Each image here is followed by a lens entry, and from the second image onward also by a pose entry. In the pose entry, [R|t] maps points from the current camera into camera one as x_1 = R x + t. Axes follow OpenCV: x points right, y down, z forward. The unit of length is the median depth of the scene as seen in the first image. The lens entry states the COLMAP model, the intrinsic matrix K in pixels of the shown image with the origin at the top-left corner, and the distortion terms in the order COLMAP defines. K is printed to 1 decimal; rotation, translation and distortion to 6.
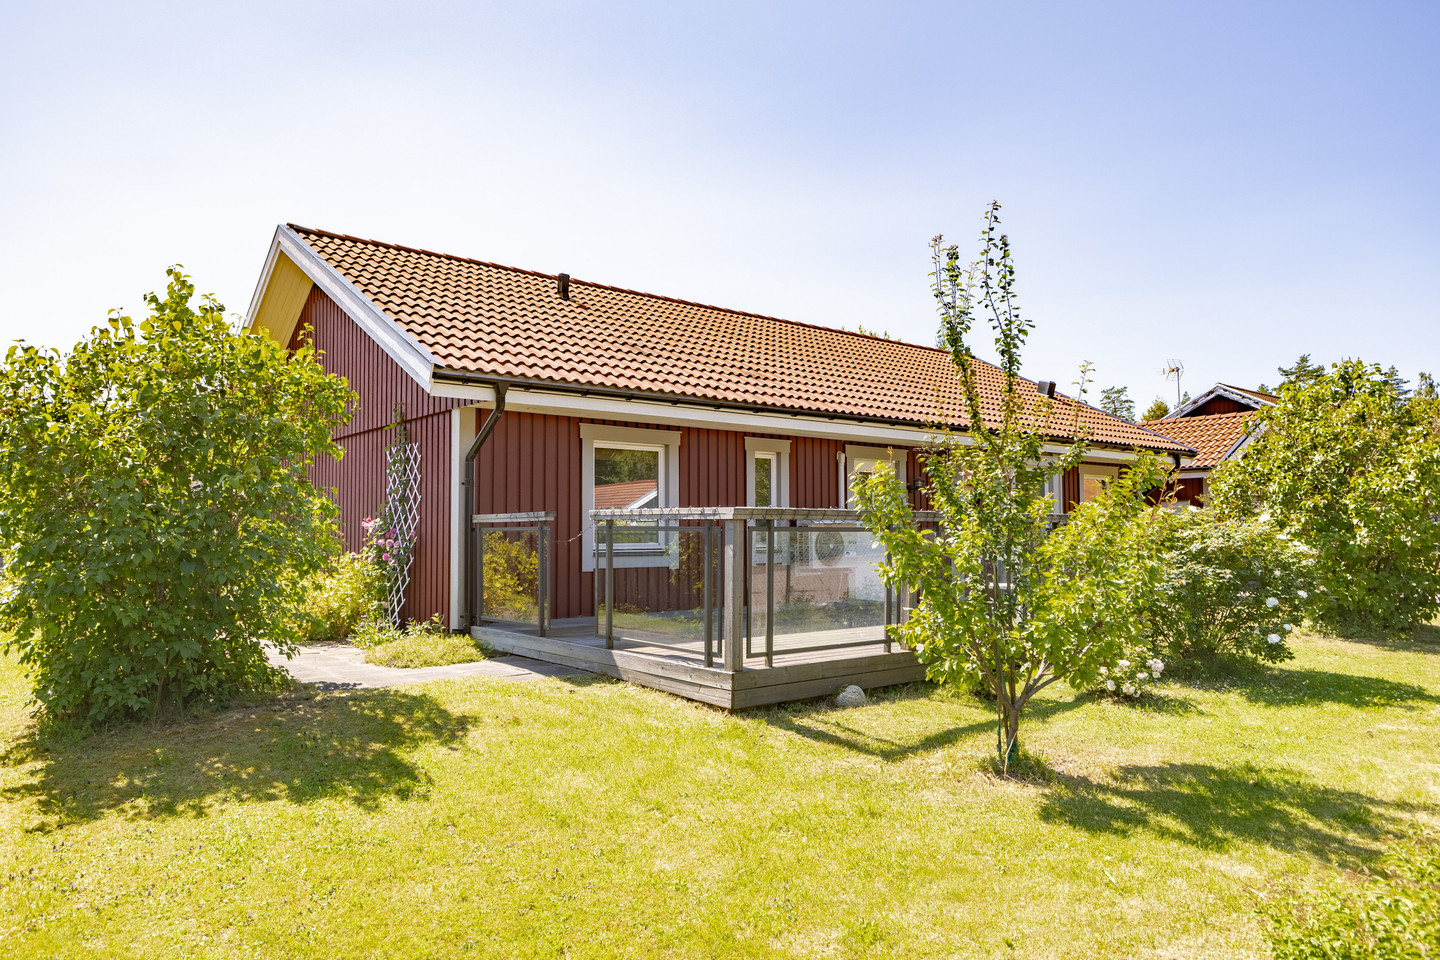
lens RADIAL K [[954.9, 0, 720.7], [0, 954.9, 487.6], [0, 0, 1]] dist [-0.004360, -0.001957]
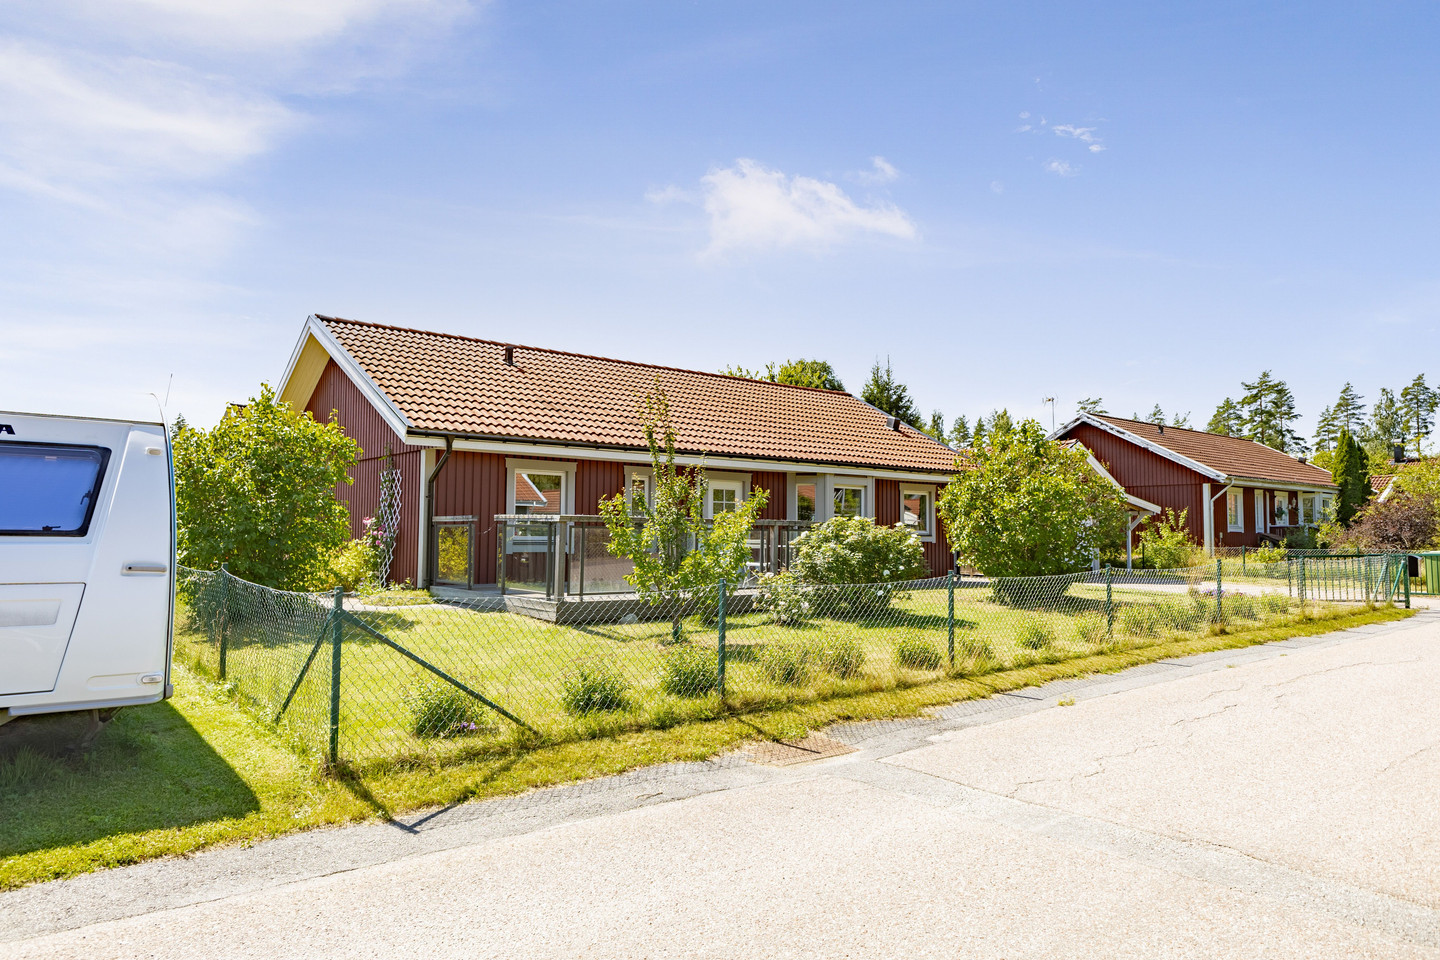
lens RADIAL K [[925.9, 0, 720.0], [0, 925.9, 480.0], [0, 0, 1]] dist [-0.000787, 0.000117]
pose [[0.999911, 0.012247, 0.005318, 0.212160], [-0.012192, 0.999873, -0.010284, -0.022400], [-0.005443, 0.010218, 0.999933, -0.552253]]
